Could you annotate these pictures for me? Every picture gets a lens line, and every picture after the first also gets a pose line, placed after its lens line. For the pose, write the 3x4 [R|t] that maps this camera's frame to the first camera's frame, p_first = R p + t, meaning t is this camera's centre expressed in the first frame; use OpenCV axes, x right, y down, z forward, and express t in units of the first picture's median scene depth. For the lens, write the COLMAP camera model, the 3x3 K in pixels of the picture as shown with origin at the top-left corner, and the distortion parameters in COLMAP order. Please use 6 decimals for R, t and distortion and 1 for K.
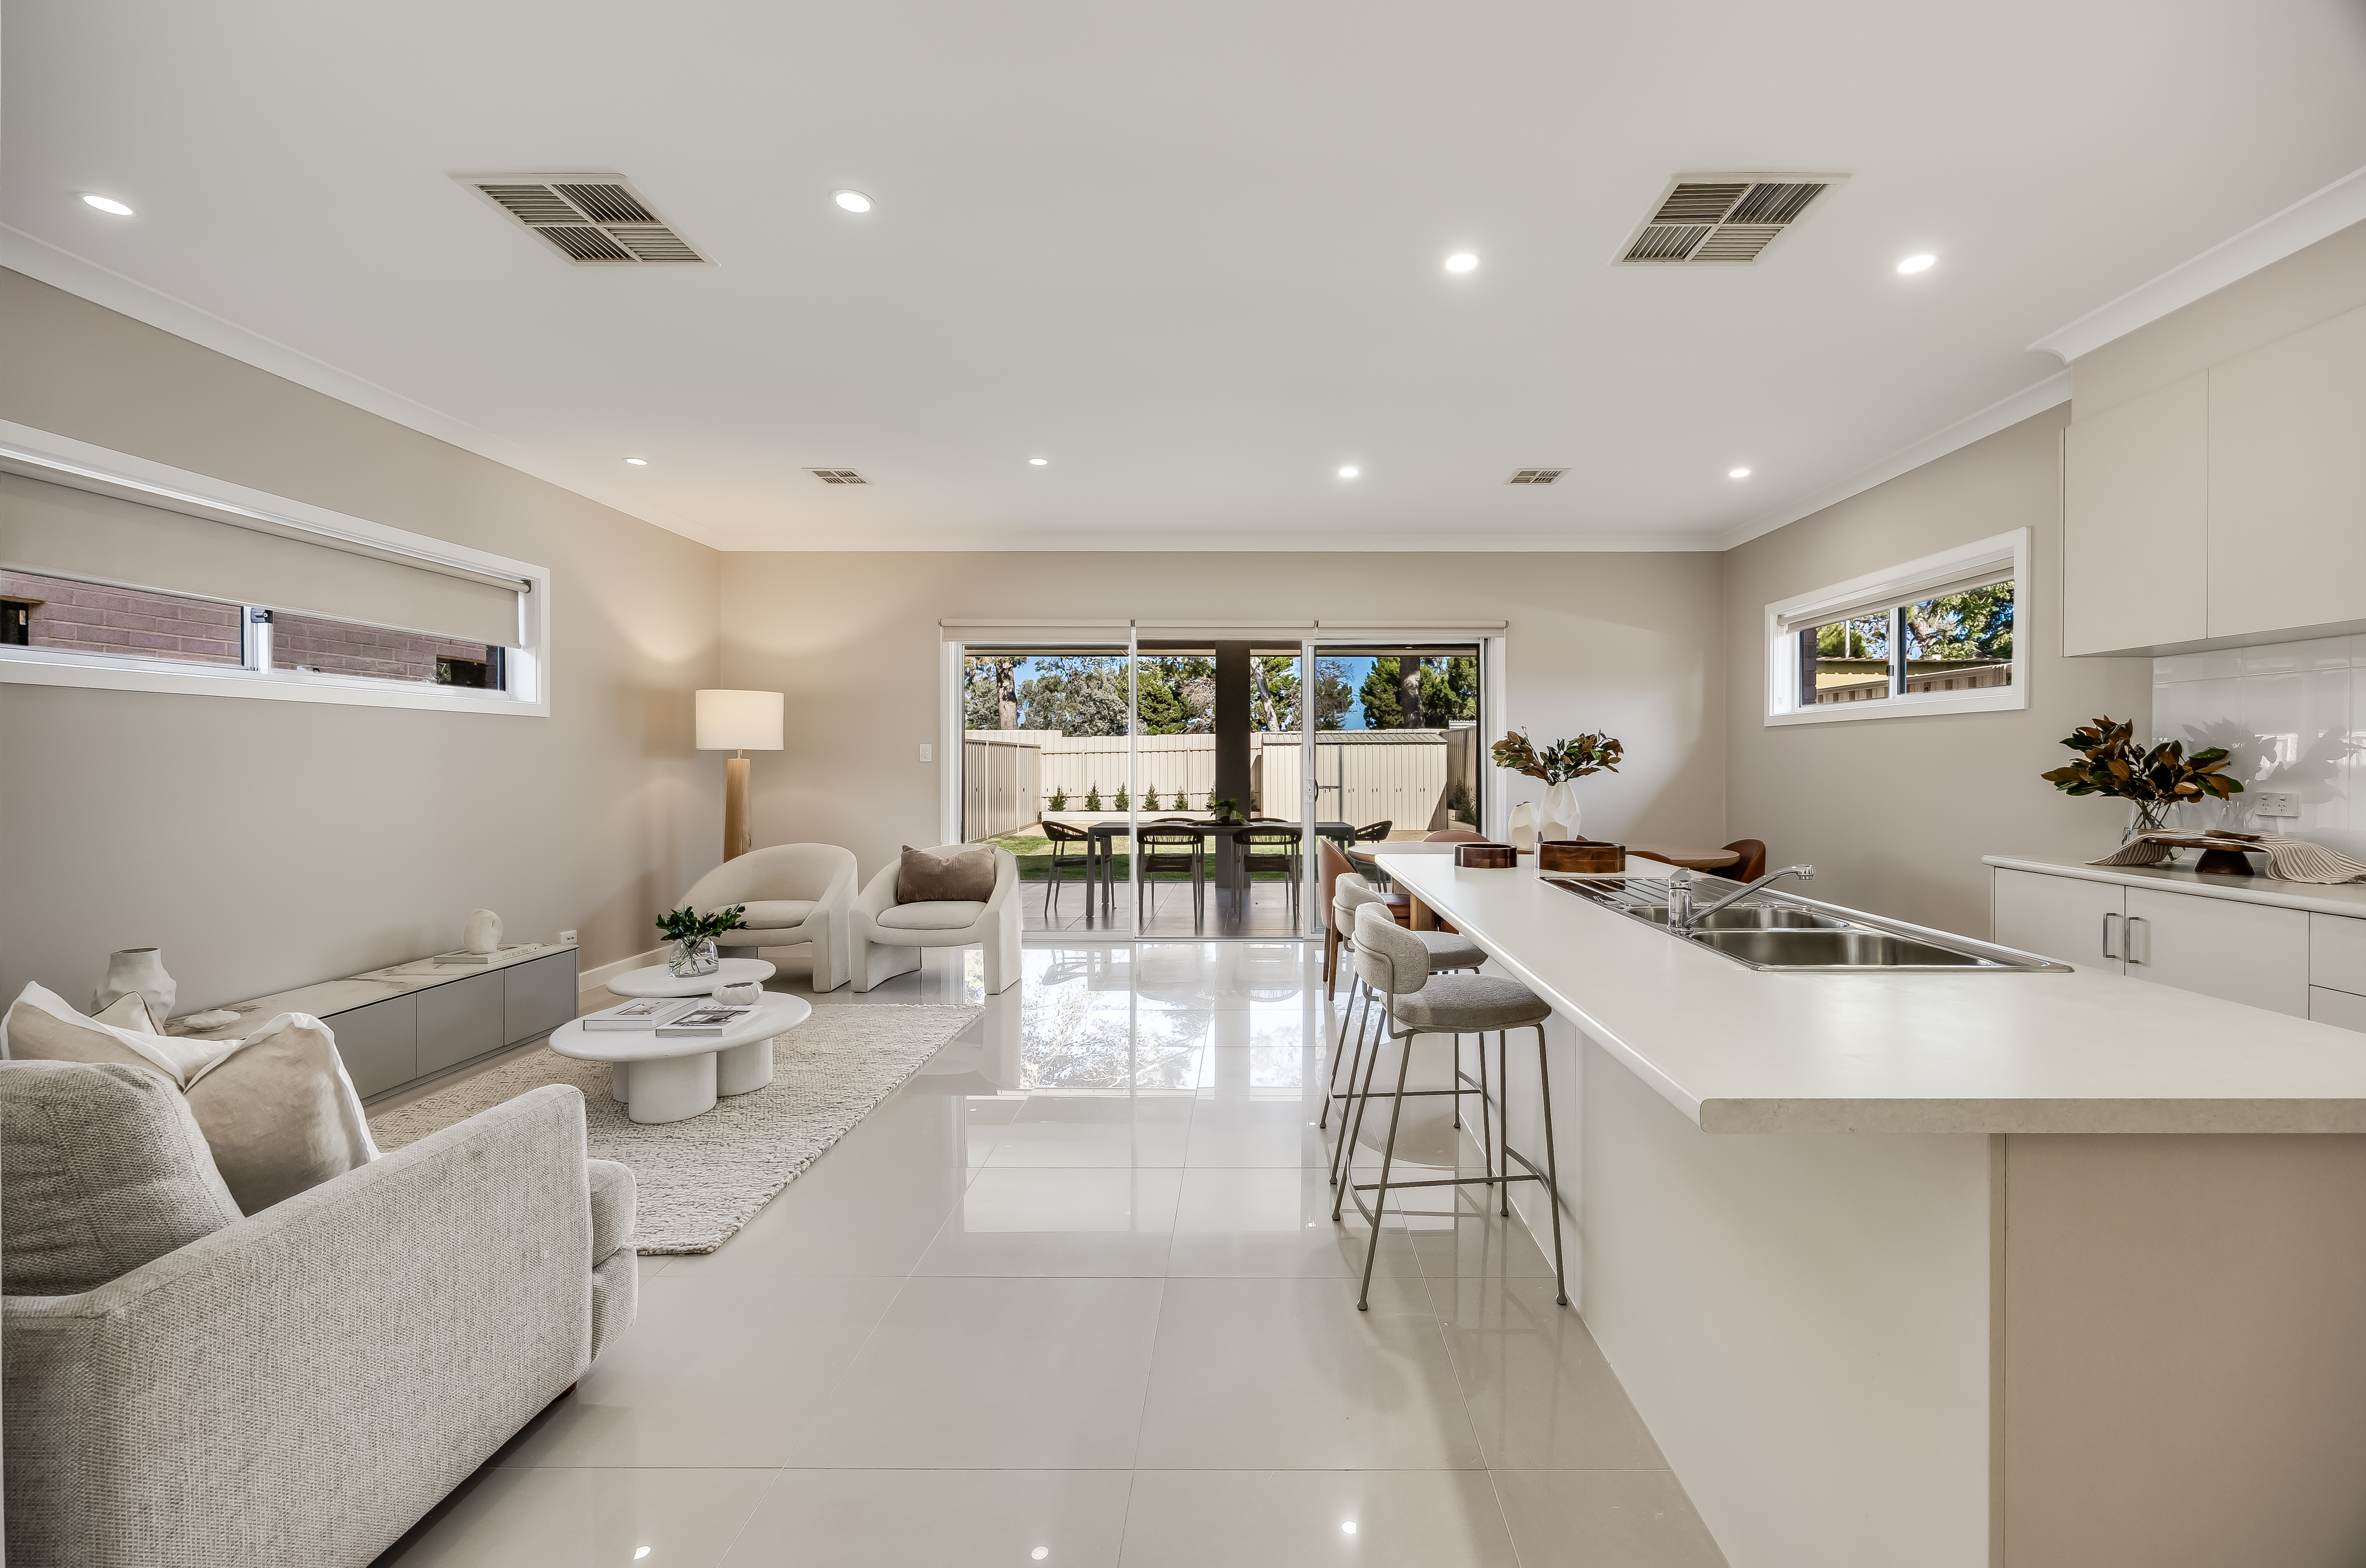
lens RADIAL K [[946.1, 0, 1257.8], [0, 946.1, 760.5], [0, 0, 1]] dist [0.000018, 0.000013]
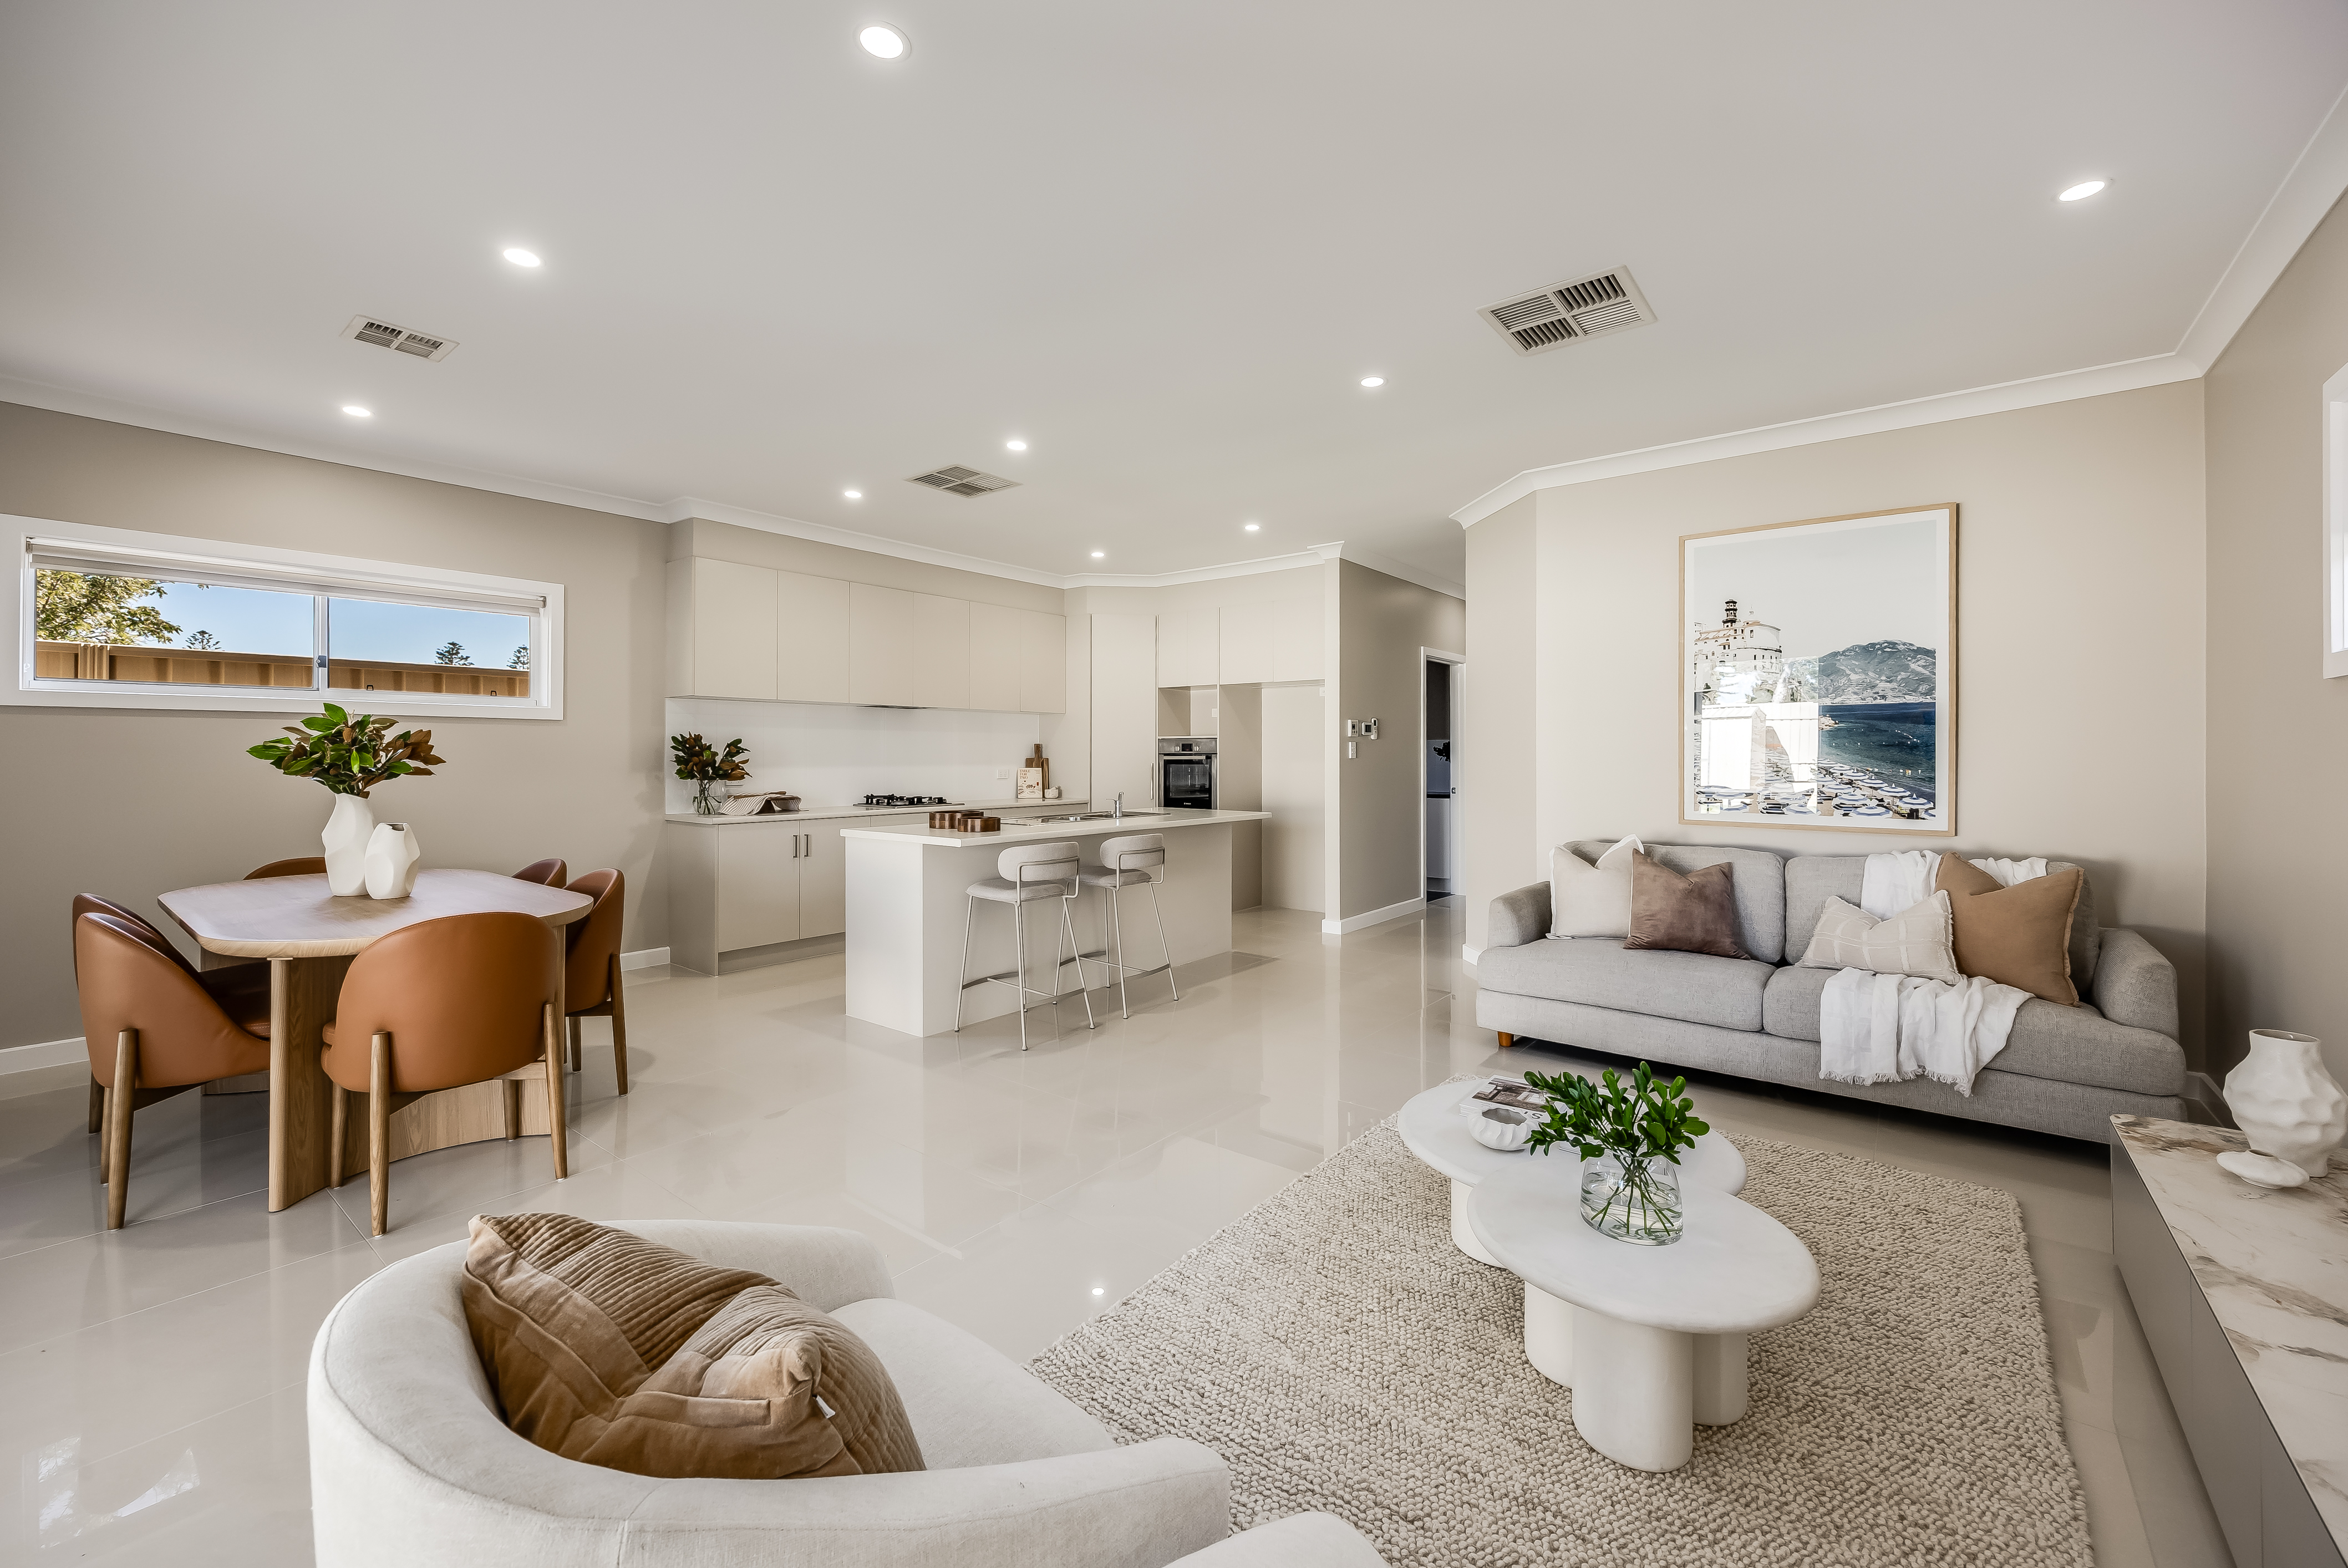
lens RADIAL K [[943.6, 0, 1178.0], [0, 943.6, 751.5], [0, 0, 1]] dist [0.000034, 0.000002]
pose [[-0.777641, 0.001071, 0.628707, -0.133337], [-0.001372, 0.999993, -0.003400, -0.001308], [-0.628707, -0.003507, -0.777635, 0.277014]]
